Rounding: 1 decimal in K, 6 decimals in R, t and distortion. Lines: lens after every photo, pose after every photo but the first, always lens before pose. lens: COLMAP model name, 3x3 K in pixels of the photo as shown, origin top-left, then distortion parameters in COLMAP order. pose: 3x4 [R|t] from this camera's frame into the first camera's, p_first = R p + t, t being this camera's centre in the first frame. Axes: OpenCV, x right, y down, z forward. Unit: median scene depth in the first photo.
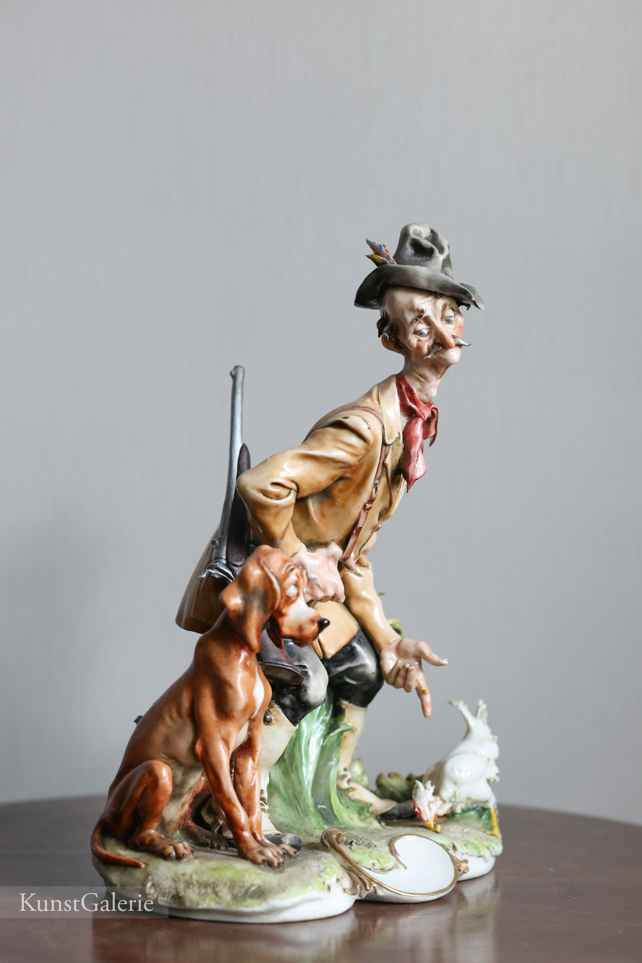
lens RADIAL K [[2584.9, 0, 322.1], [0, 2584.9, 484.4], [0, 0, 1]] dist [0.382124, 0.000000]
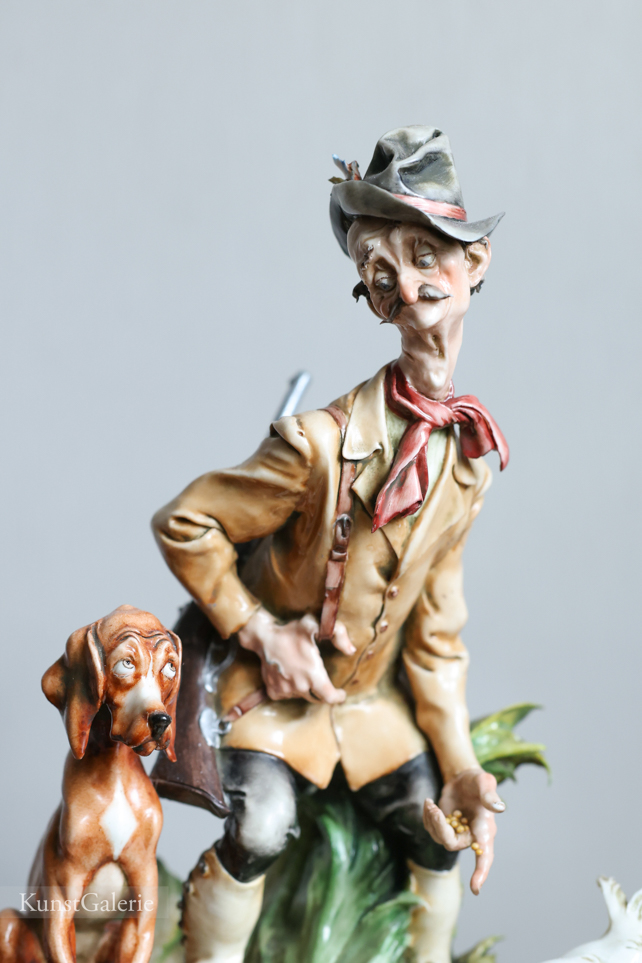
lens RADIAL K [[2242.0, 0, 314.7], [0, 2242.0, 481.1], [0, 0, 1]] dist [0.108962, 0.000000]
pose [[0.738700, -0.037844, -0.672972, 0.400587], [-0.030995, 0.995459, -0.090000, 0.041319], [0.673322, 0.087342, 0.734172, 0.575380]]
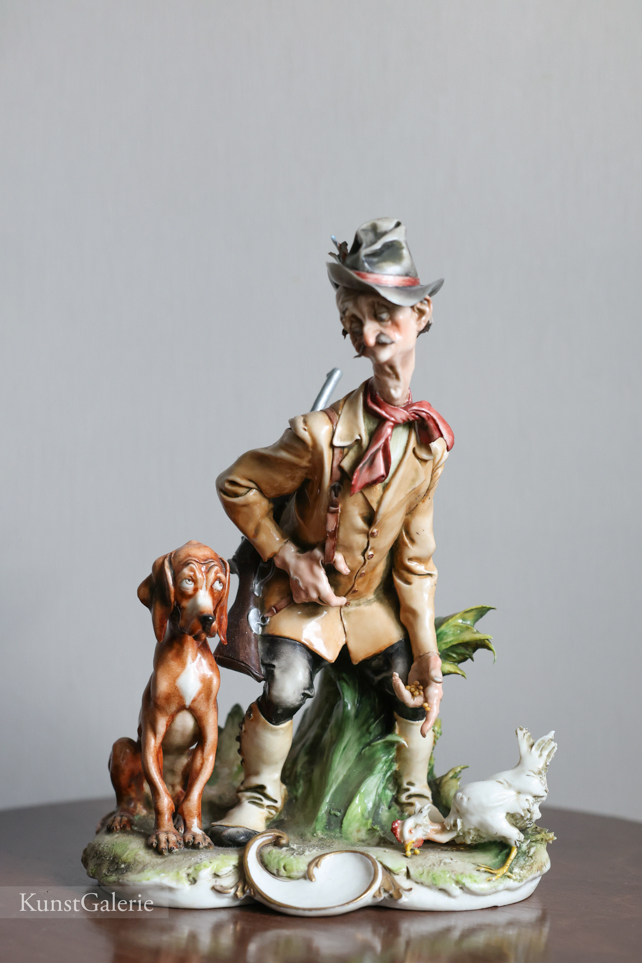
lens RADIAL K [[2584.9, 0, 324.7], [0, 2584.9, 477.9], [0, 0, 1]] dist [0.382124, 0.000000]
pose [[0.623463, 0.030000, -0.781277, 0.783441], [-0.041473, 0.999126, 0.005270, -0.008589], [0.780752, 0.029116, 0.624162, 0.386271]]
